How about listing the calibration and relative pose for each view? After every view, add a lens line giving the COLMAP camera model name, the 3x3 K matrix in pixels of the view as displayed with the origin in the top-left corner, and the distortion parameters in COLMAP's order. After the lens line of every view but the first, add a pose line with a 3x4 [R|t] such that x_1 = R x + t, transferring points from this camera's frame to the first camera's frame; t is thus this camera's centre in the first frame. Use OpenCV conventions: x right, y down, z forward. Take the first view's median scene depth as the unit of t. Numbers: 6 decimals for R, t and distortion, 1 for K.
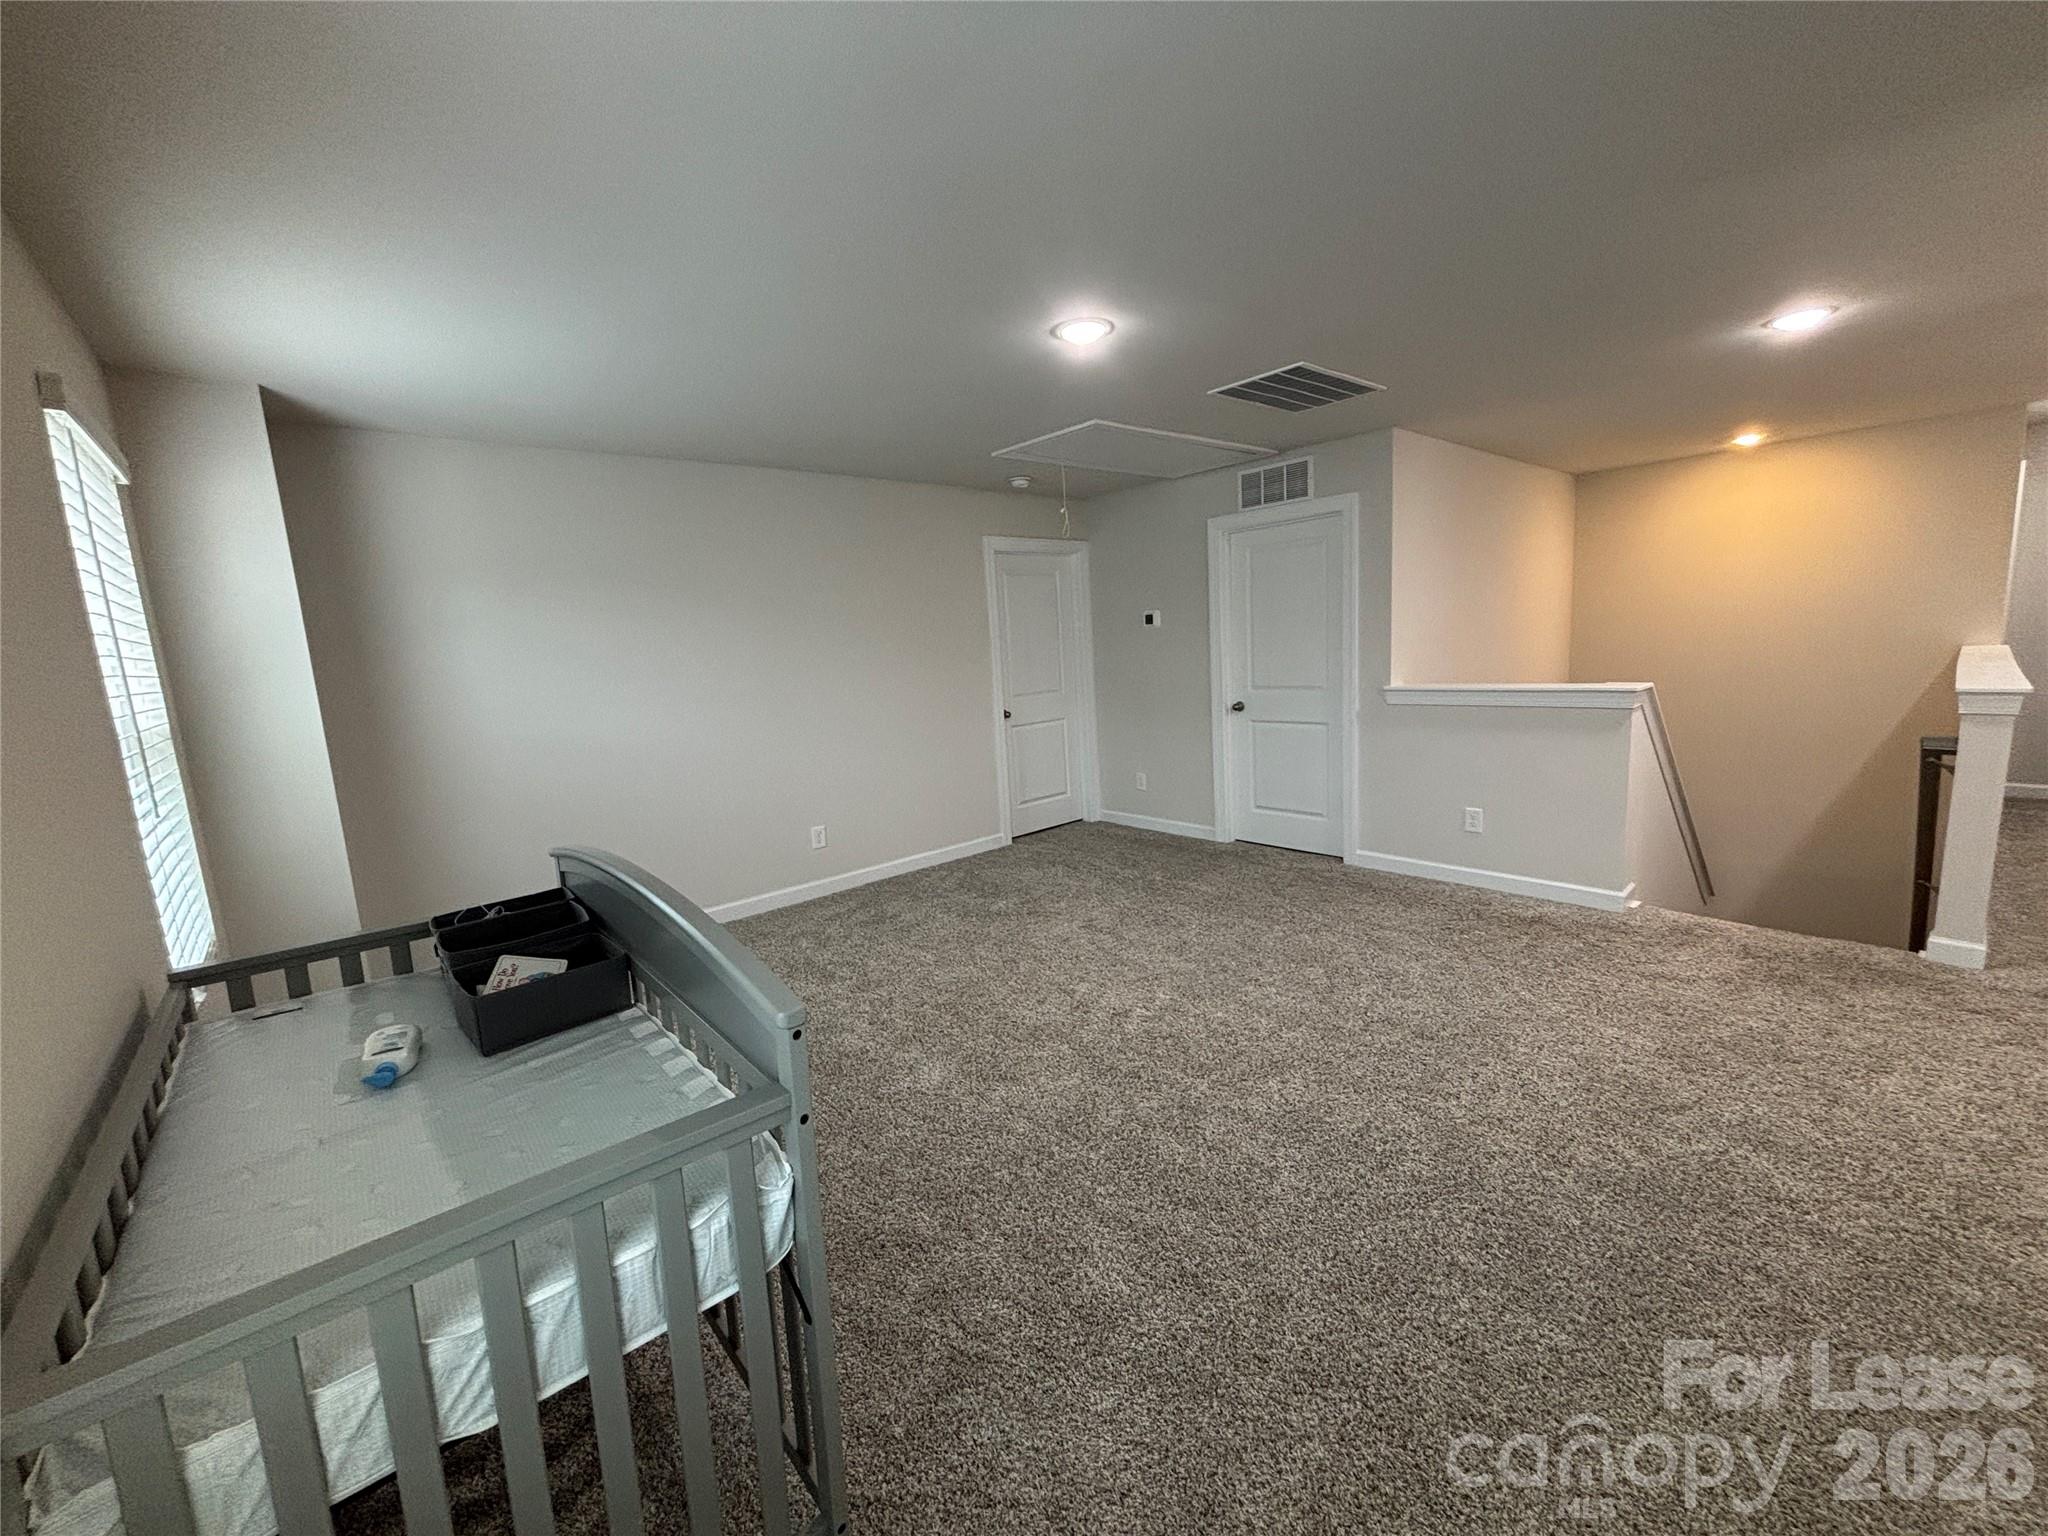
lens RADIAL K [[829.7, 0, 1023.5], [0, 829.7, 763.6], [0, 0, 1]] dist [-0.001400, 0.001623]
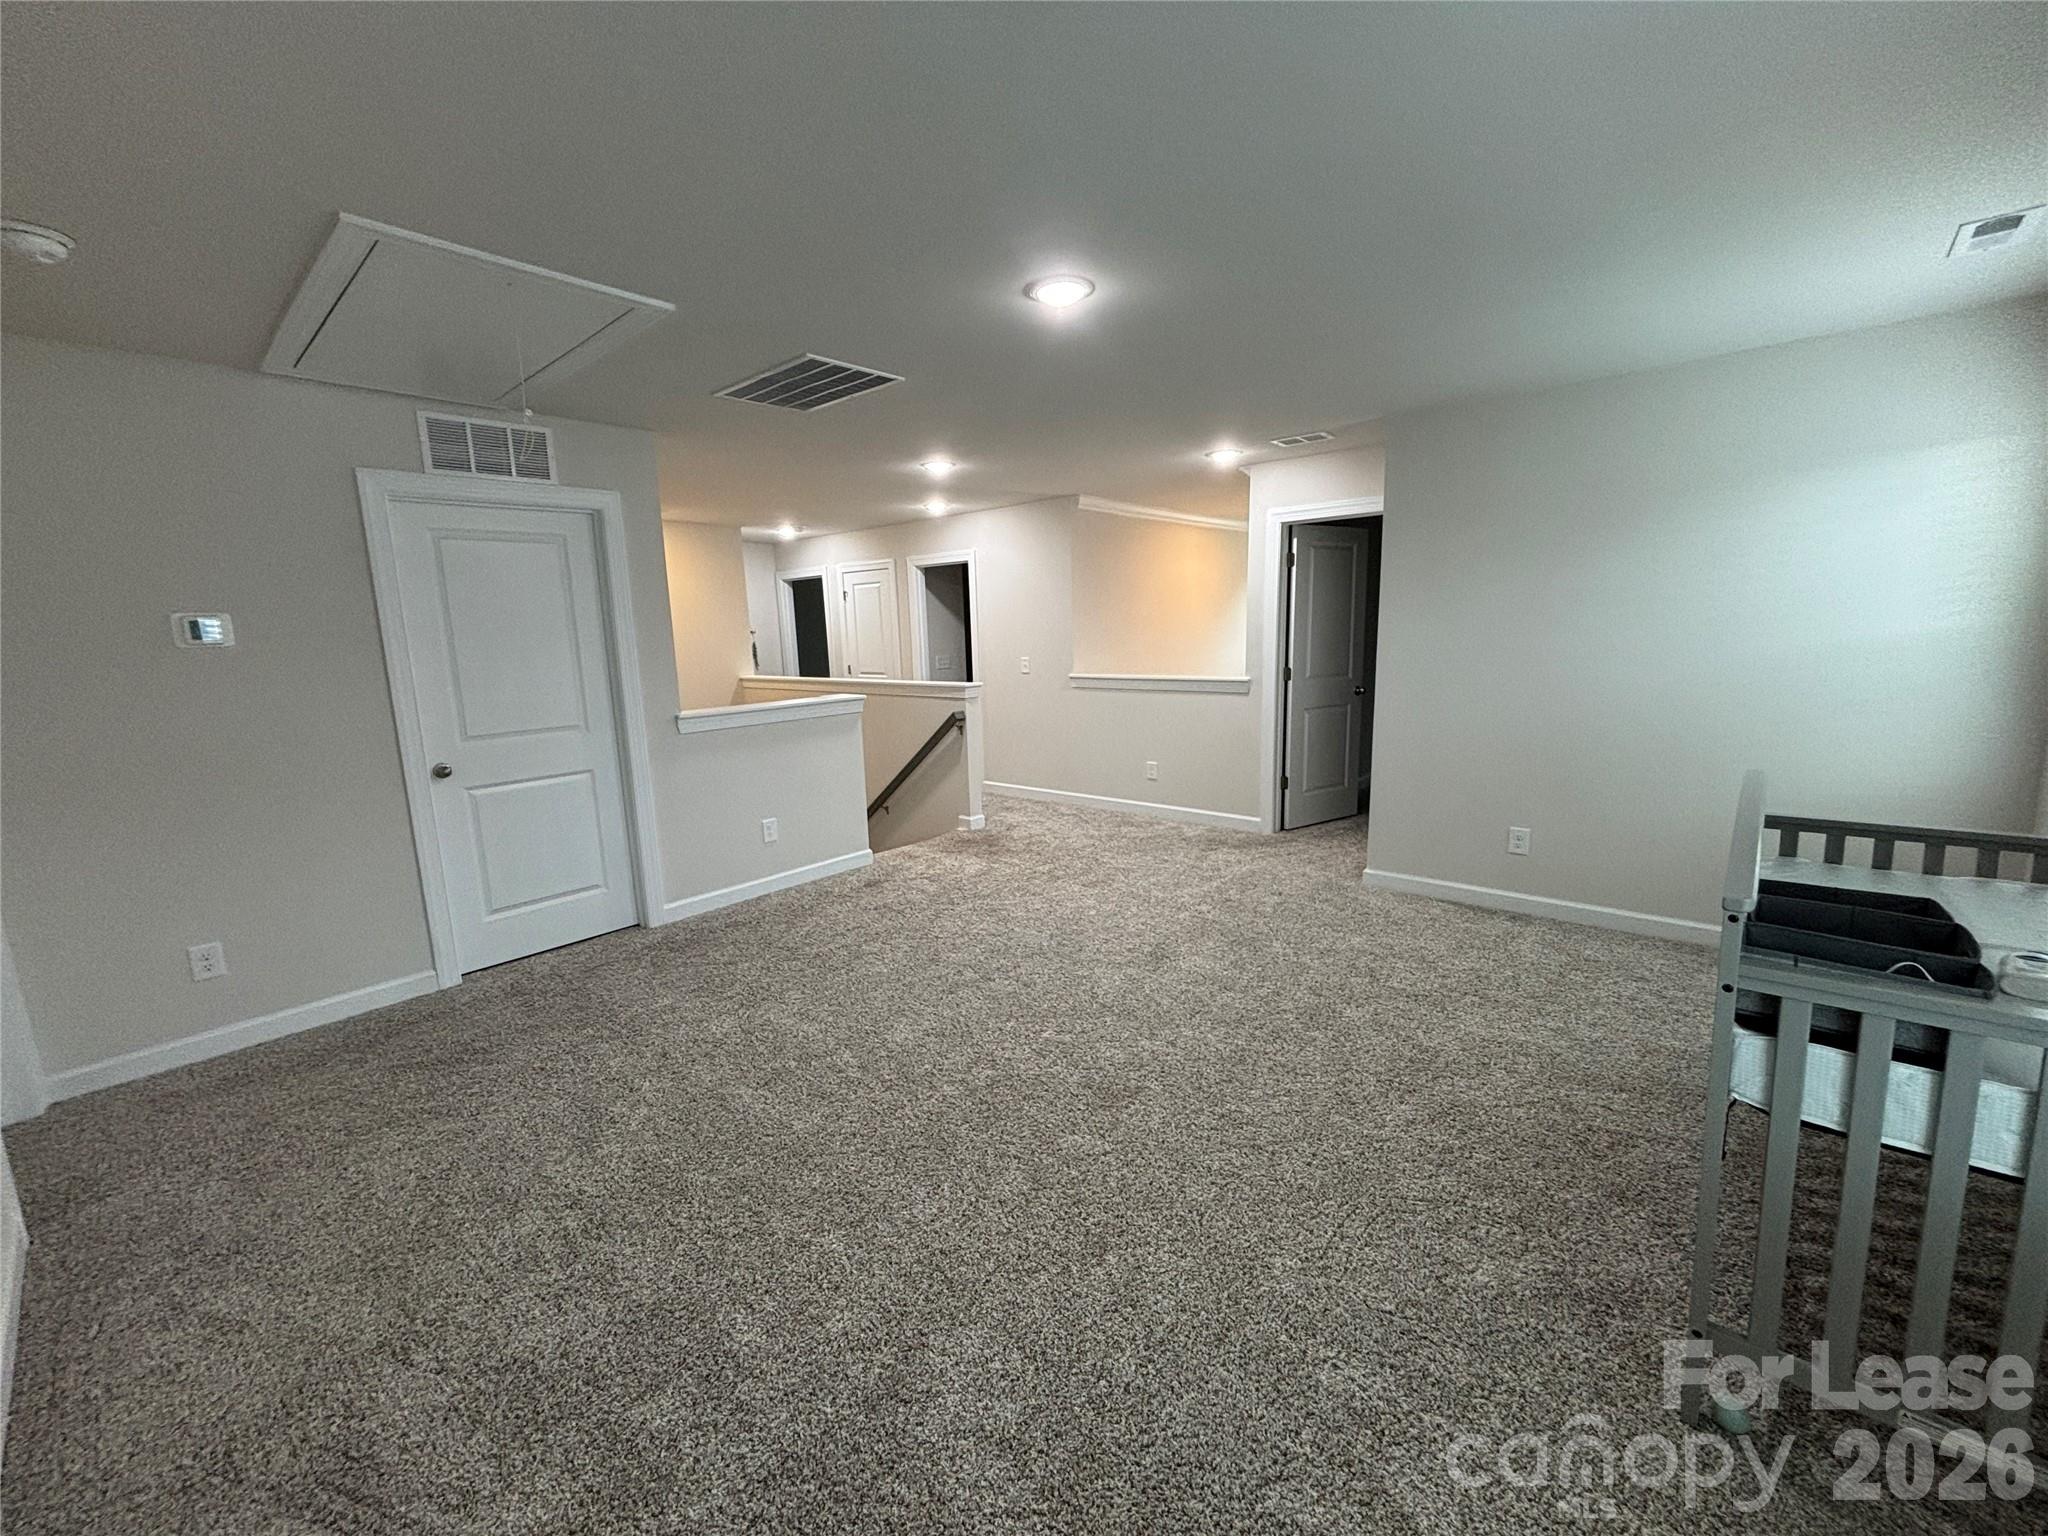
lens RADIAL K [[829.7, 0, 1025.6], [0, 829.7, 760.9], [0, 0, 1]] dist [-0.001400, 0.001623]
pose [[-0.125114, -0.098987, 0.987192, -0.493676], [0.191071, 0.973980, 0.121878, -0.077608], [-0.973570, 0.203873, -0.102945, 0.698692]]
